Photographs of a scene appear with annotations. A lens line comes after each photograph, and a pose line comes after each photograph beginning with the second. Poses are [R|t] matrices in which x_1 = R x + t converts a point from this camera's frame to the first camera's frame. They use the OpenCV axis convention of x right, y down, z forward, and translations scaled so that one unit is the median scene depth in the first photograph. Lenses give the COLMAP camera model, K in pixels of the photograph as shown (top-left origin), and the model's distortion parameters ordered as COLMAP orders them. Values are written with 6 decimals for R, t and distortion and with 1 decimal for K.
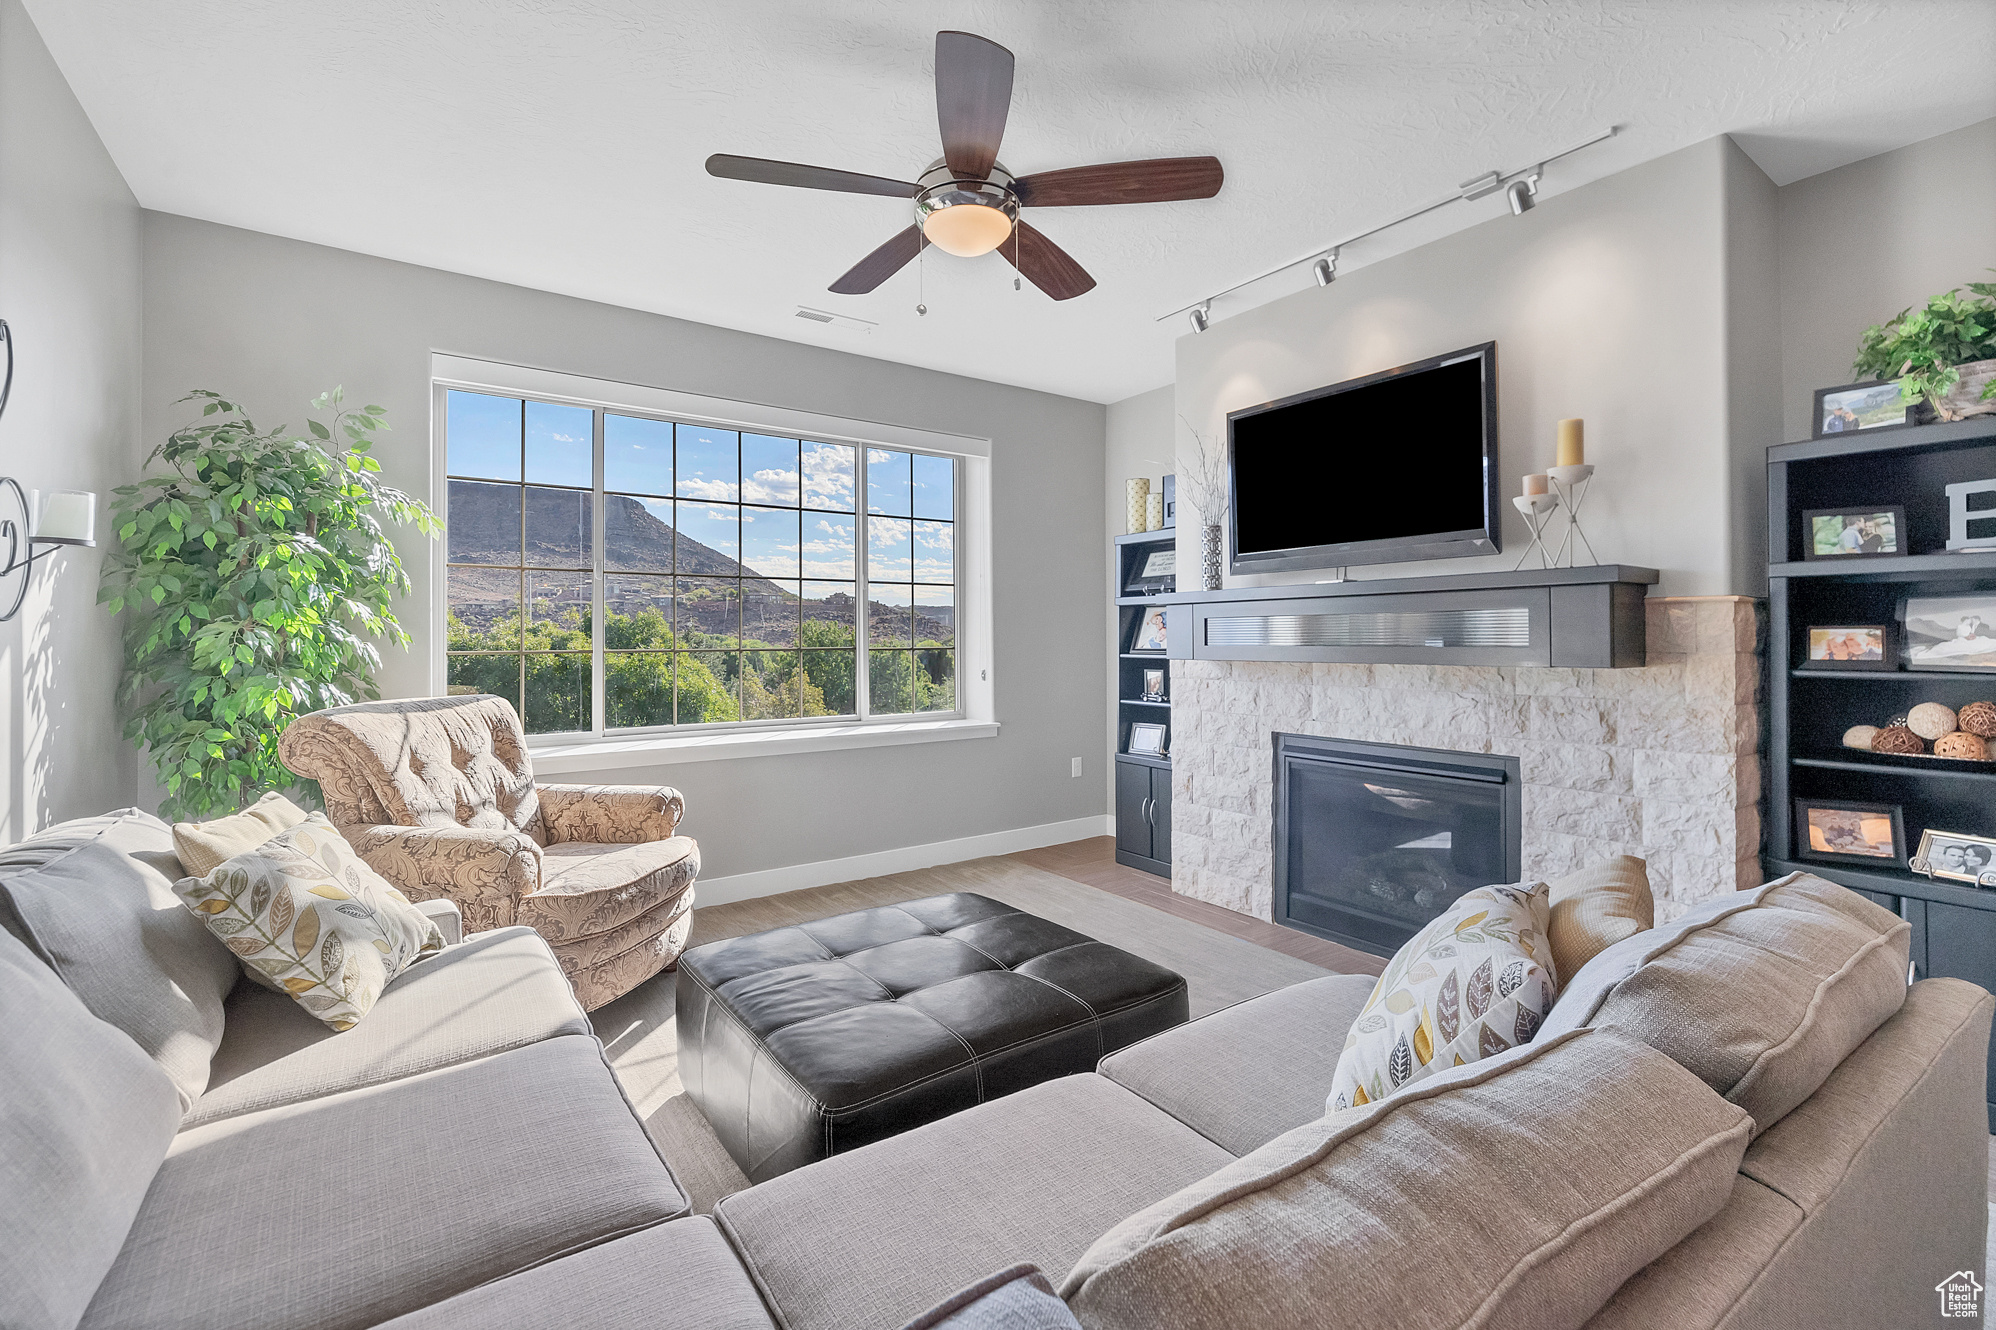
lens RADIAL K [[864.7, 0, 1014.1], [0, 864.7, 631.0], [0, 0, 1]] dist [0.004302, 0.000035]
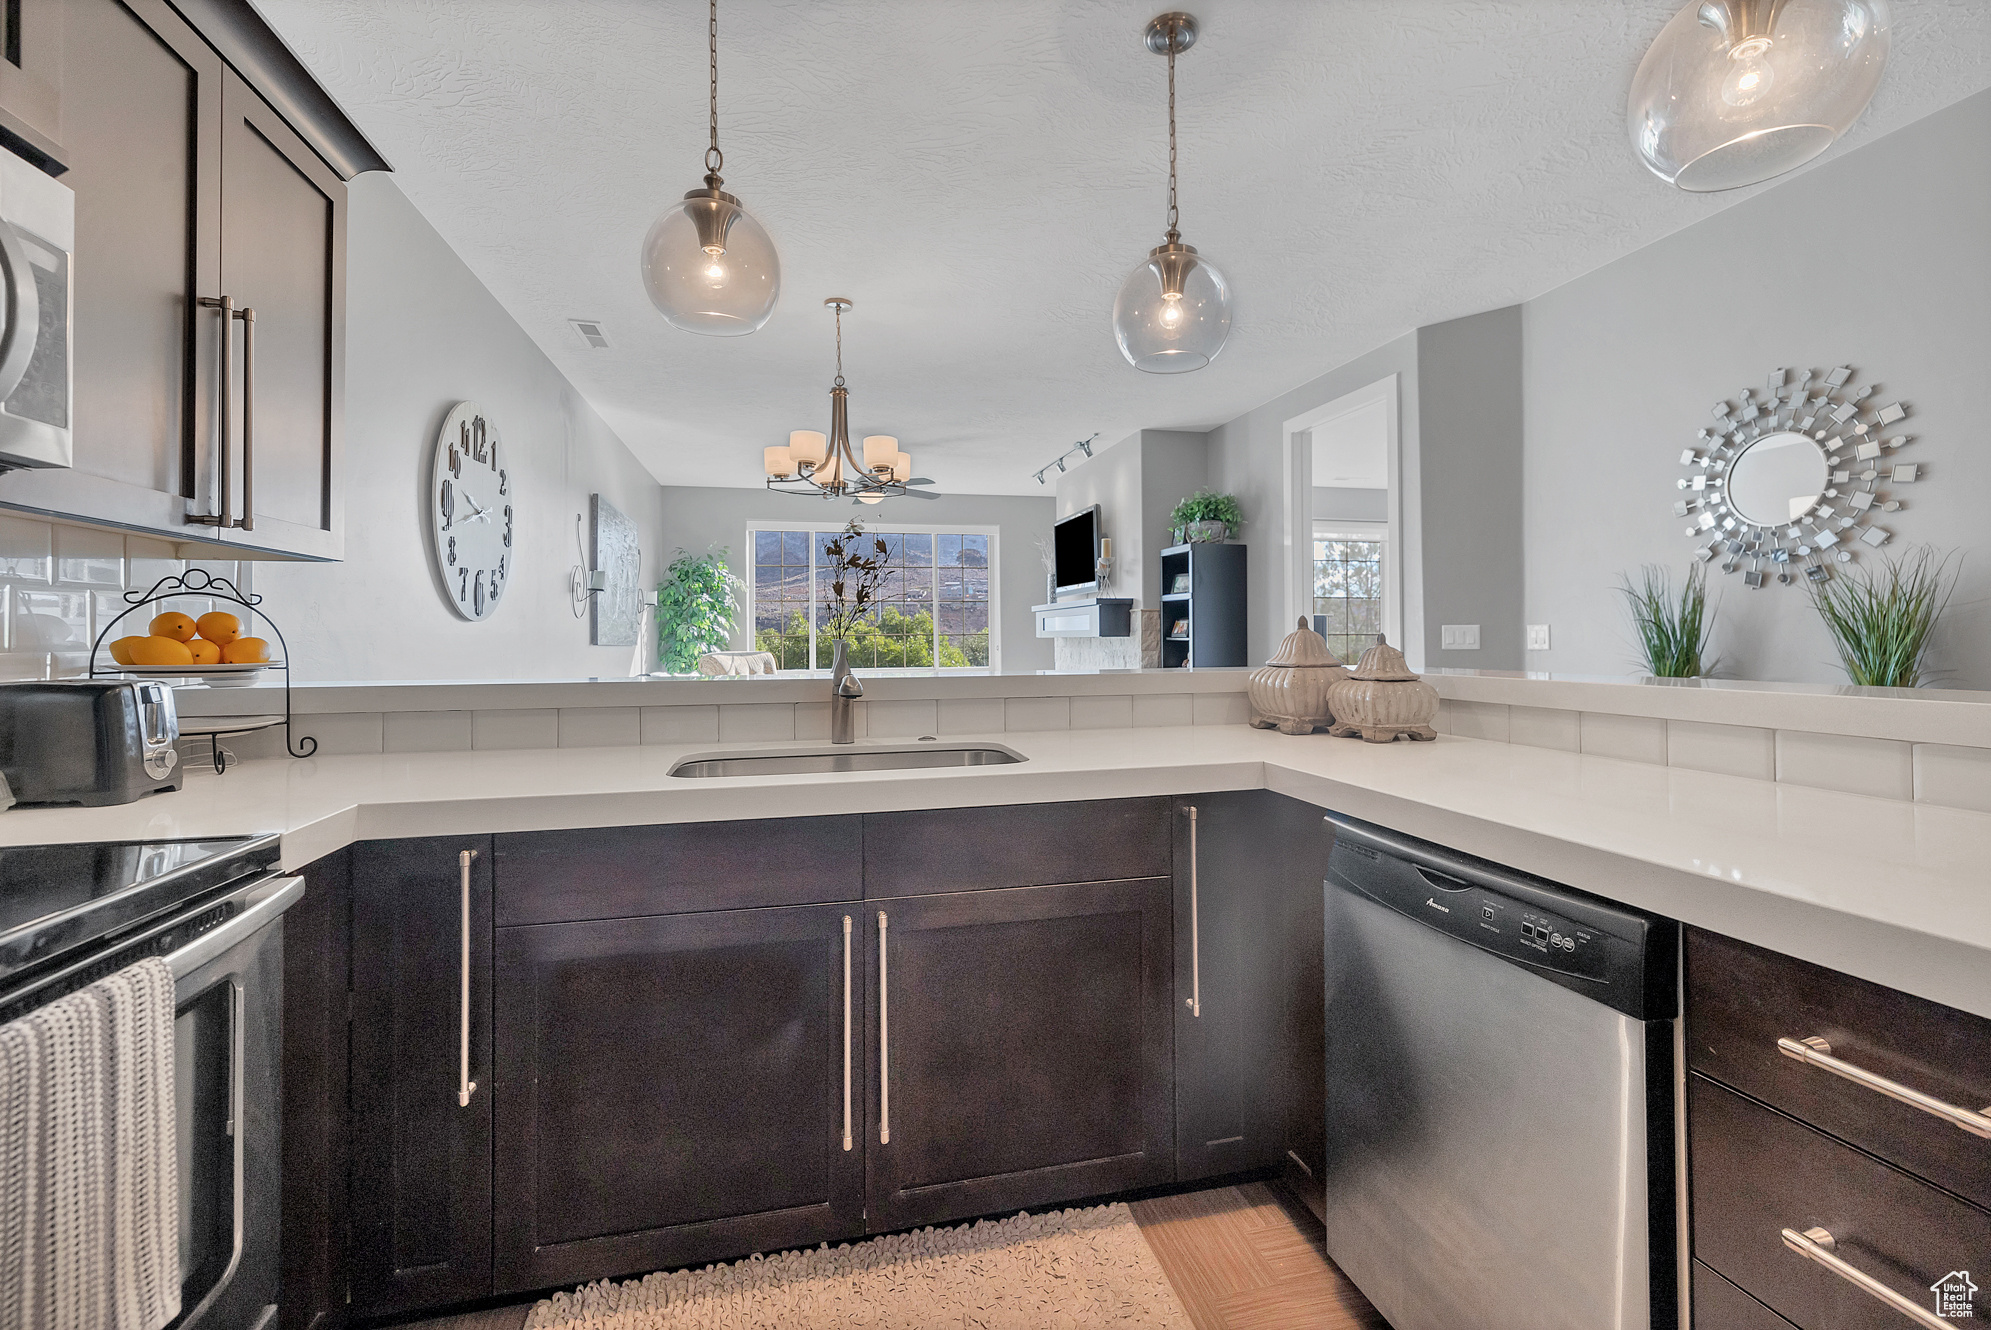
lens RADIAL K [[862.5, 0, 1005.5], [0, 862.5, 627.5], [0, 0, 1]] dist [0.004302, 0.000035]
pose [[0.924550, -0.006595, -0.381005, 1.140467], [0.006441, 0.999978, -0.001679, 0.011399], [0.381007, -0.000902, 0.924572, -1.216569]]
